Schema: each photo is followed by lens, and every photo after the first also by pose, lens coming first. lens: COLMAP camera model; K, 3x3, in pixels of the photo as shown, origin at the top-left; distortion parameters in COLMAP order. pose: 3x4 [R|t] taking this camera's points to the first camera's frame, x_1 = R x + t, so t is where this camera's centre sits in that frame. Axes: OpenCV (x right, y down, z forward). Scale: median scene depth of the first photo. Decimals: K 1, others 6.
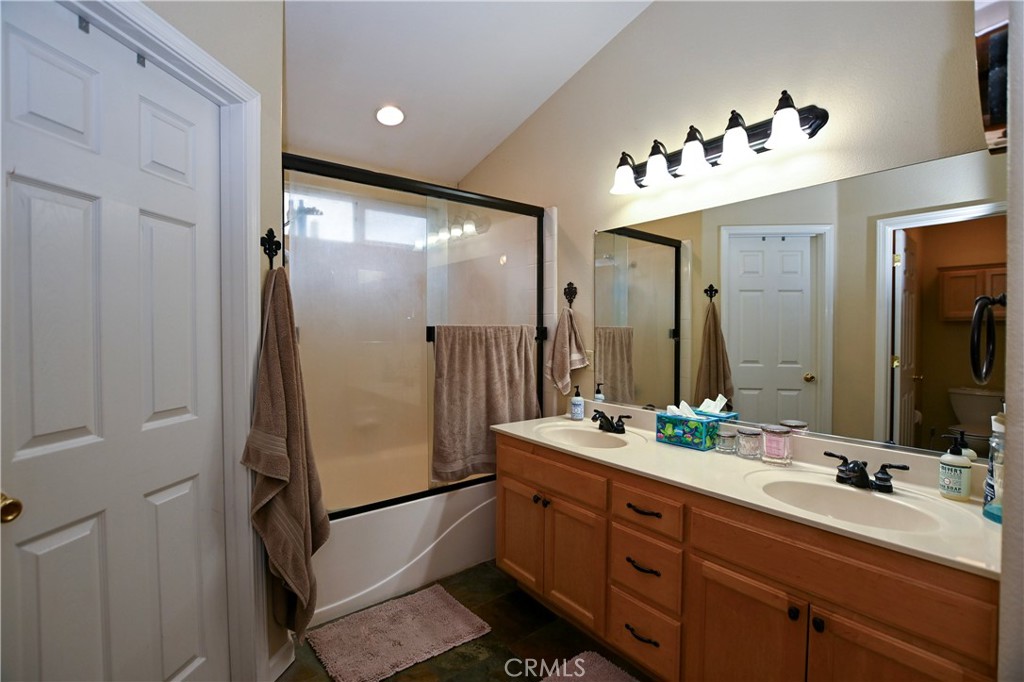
lens RADIAL K [[451.6, 0, 532.3], [0, 451.6, 336.4], [0, 0, 1]] dist [-0.032079, 0.002988]
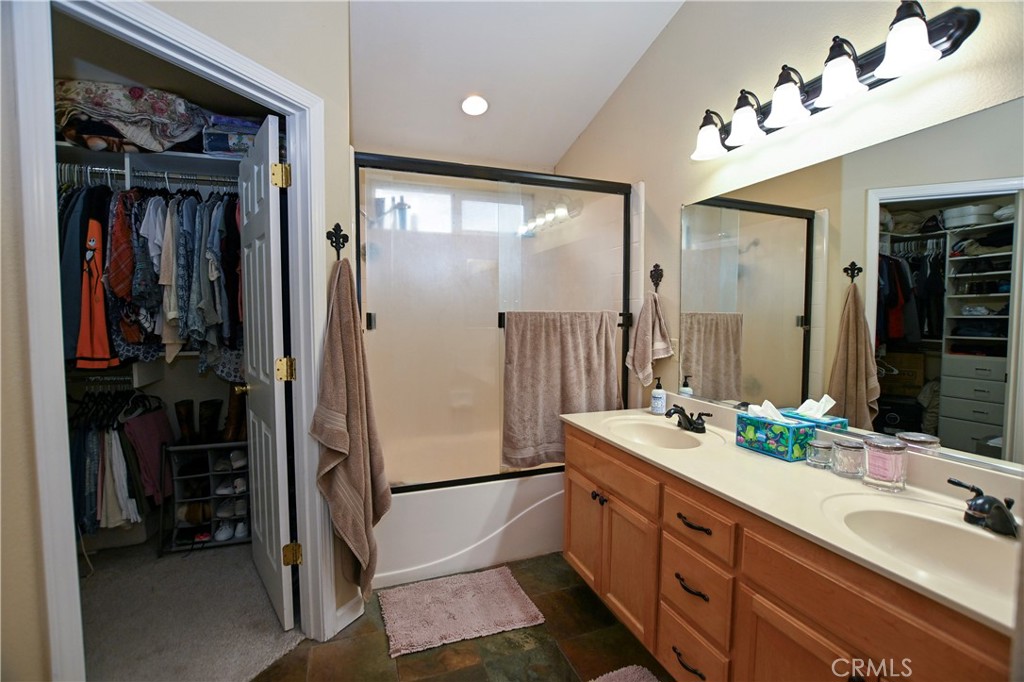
lens RADIAL K [[451.6, 0, 519.6], [0, 451.6, 340.2], [0, 0, 1]] dist [-0.032079, 0.002988]
pose [[0.951937, 0.014817, -0.305936, 0.146191], [-0.003703, 0.999313, 0.036875, 0.002148], [0.306272, -0.033970, 0.951338, 0.066945]]
